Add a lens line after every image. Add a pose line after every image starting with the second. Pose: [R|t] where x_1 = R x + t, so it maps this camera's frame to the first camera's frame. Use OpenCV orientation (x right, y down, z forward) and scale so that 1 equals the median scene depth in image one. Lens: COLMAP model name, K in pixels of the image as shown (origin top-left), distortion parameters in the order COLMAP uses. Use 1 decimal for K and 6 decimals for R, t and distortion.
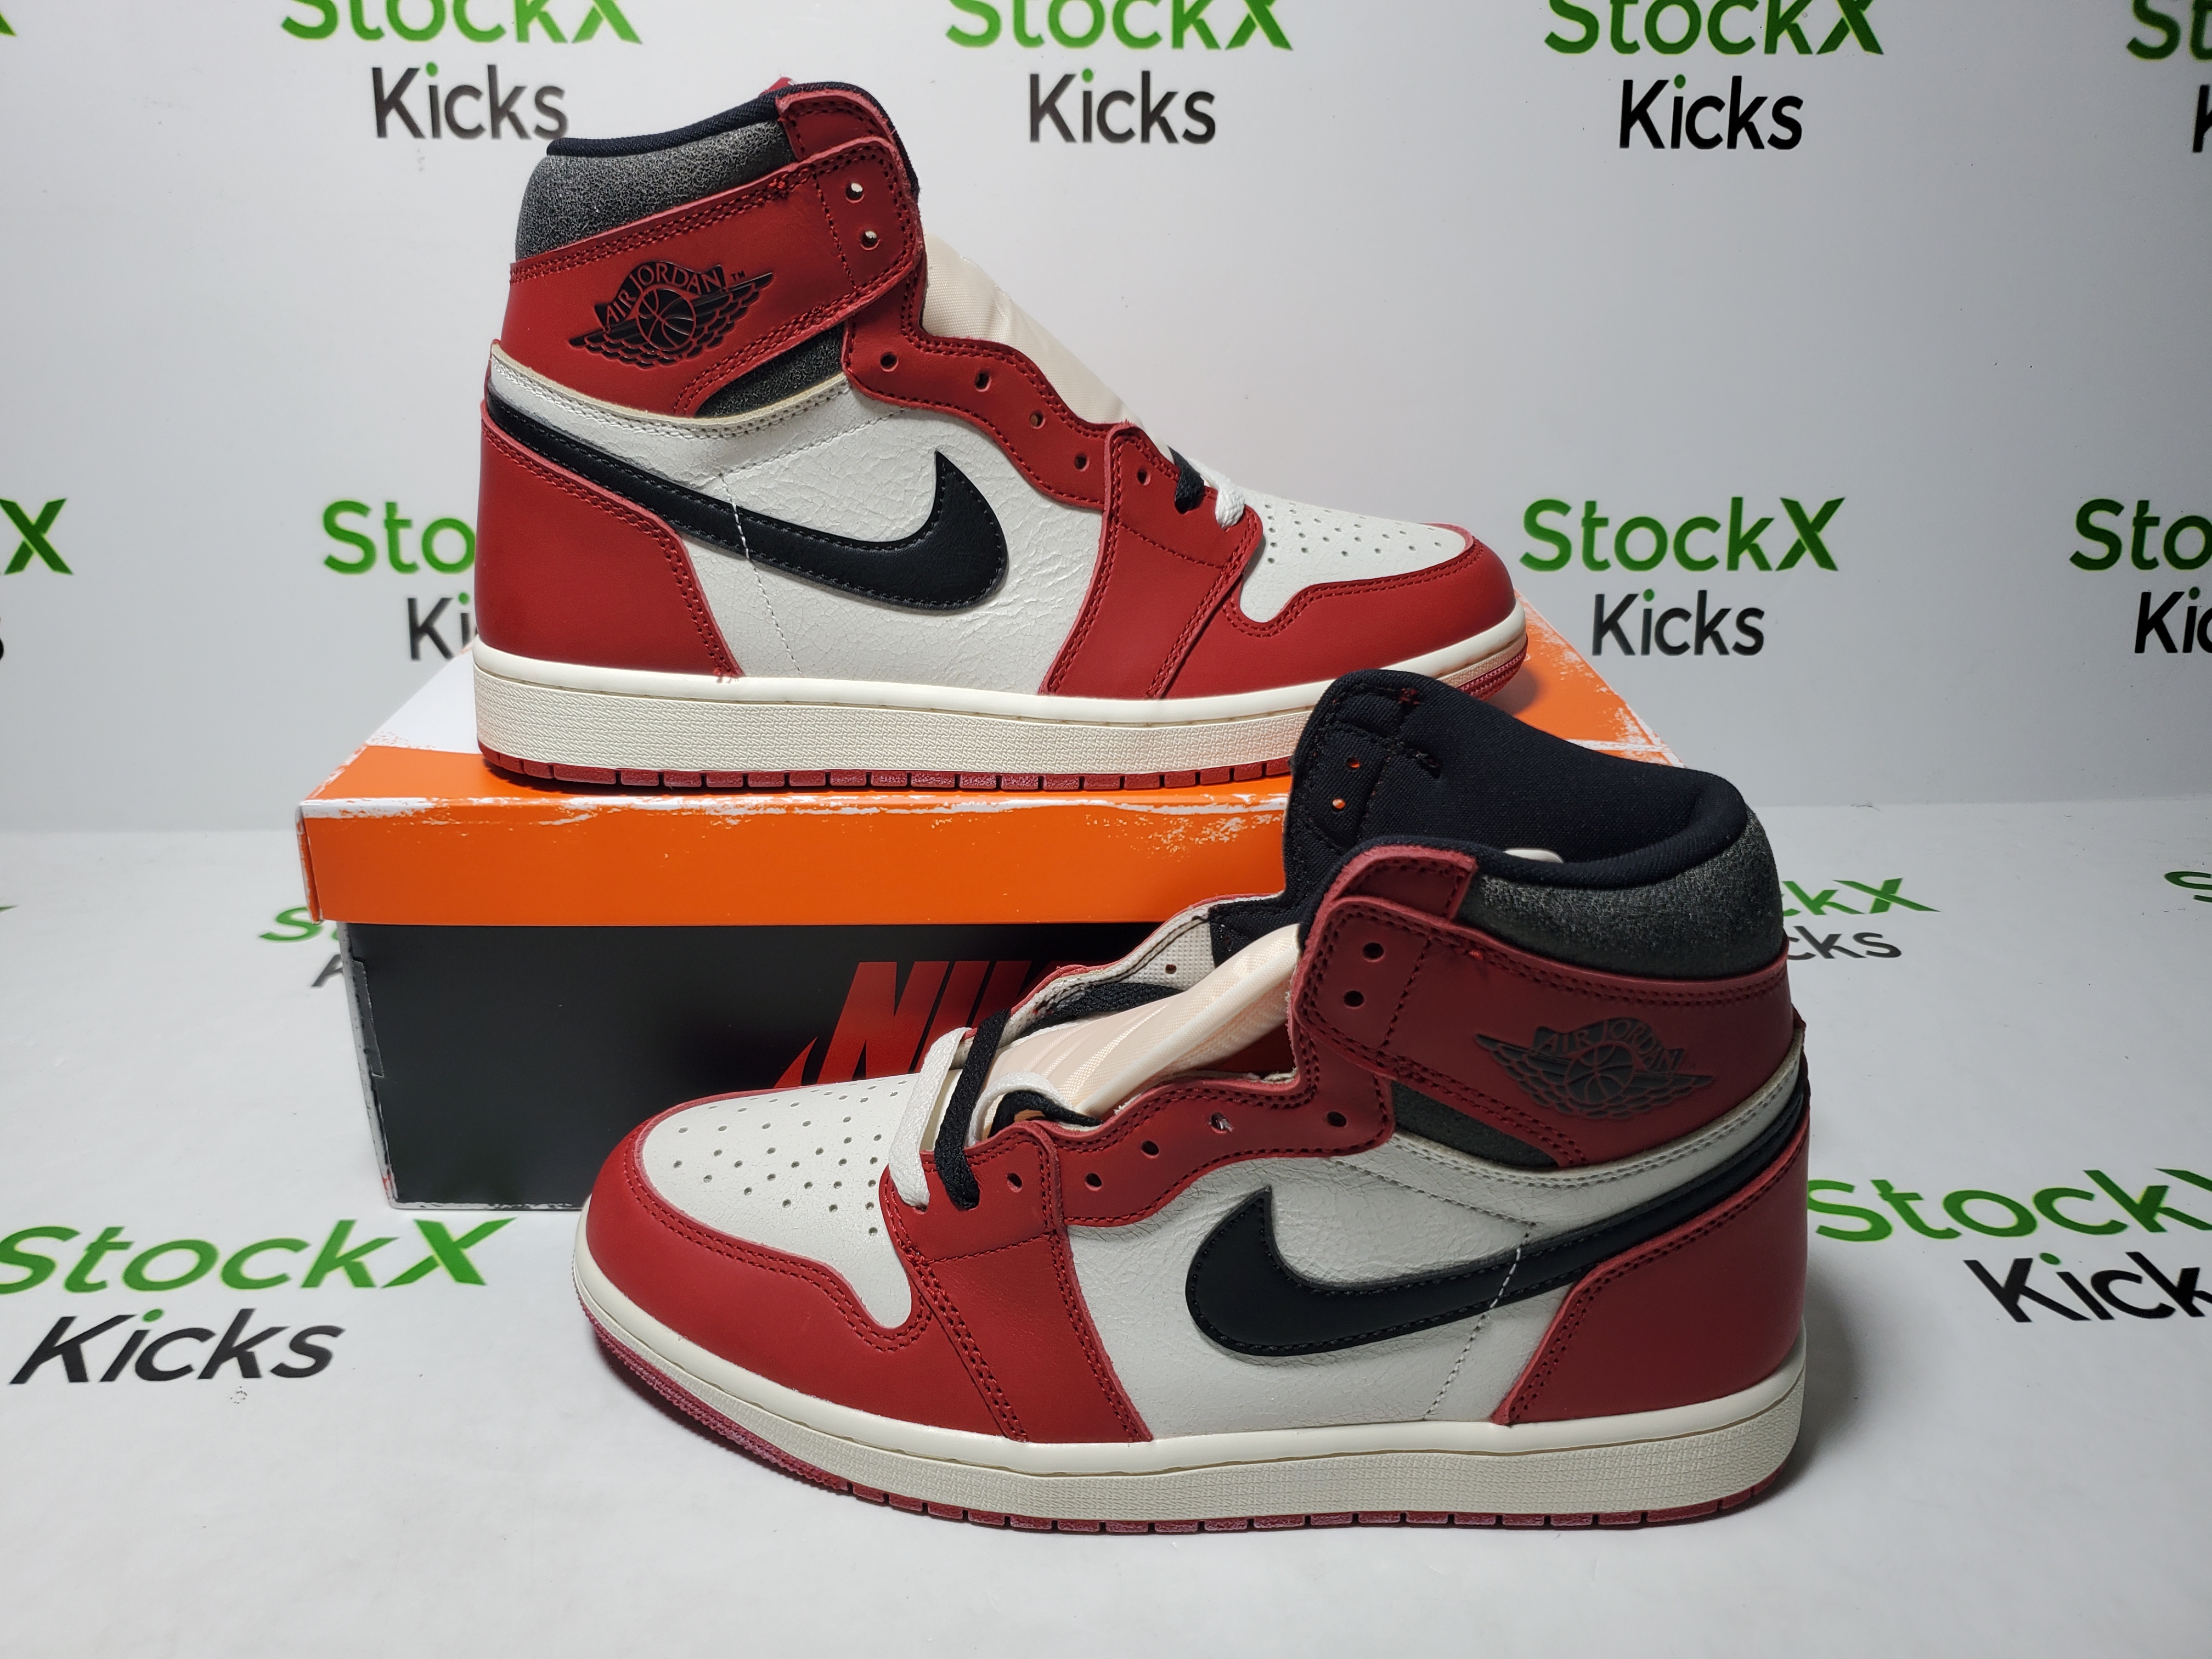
lens RADIAL K [[1754.4, 0, 1019.2], [0, 1754.4, 799.6], [0, 0, 1]] dist [-0.085872, 0.125629]
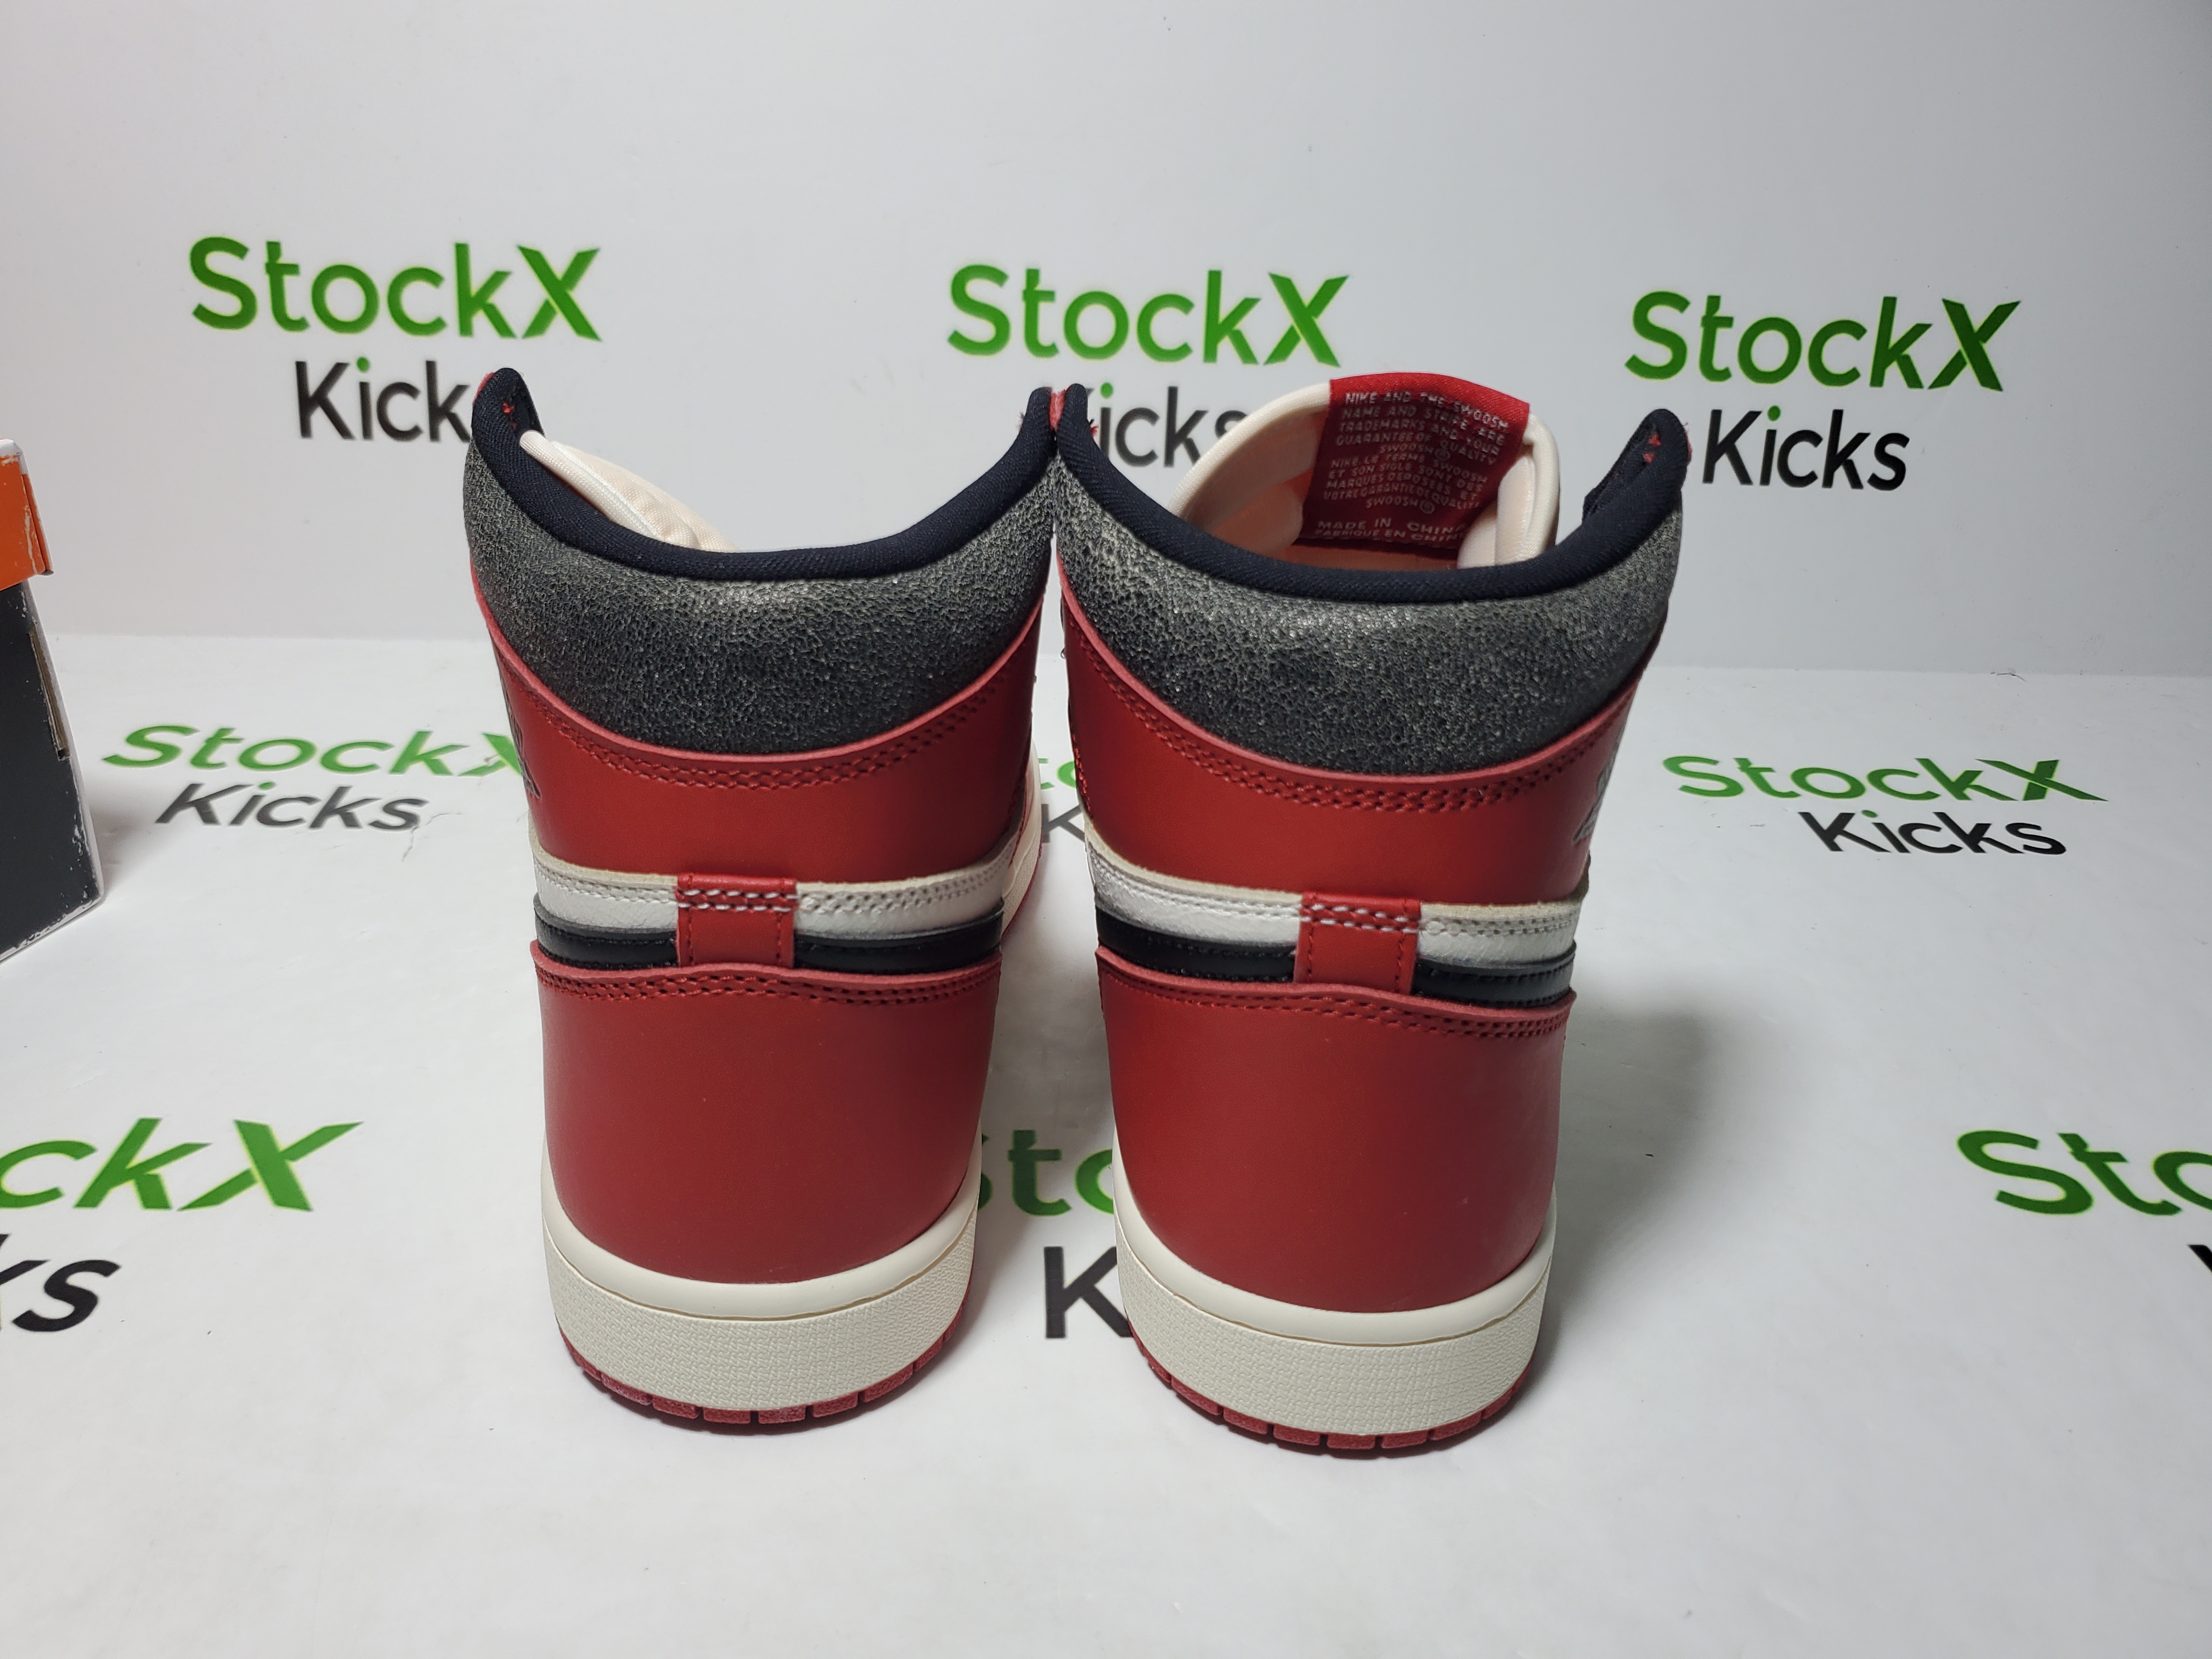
lens RADIAL K [[1782.0, 0, 1026.7], [0, 1782.0, 826.6], [0, 0, 1]] dist [-0.071210, 0.102451]
pose [[0.999354, 0.035539, 0.005358, 0.004959], [-0.035897, 0.994321, 0.100184, 0.014067], [-0.001767, -0.100312, 0.994954, 0.205338]]
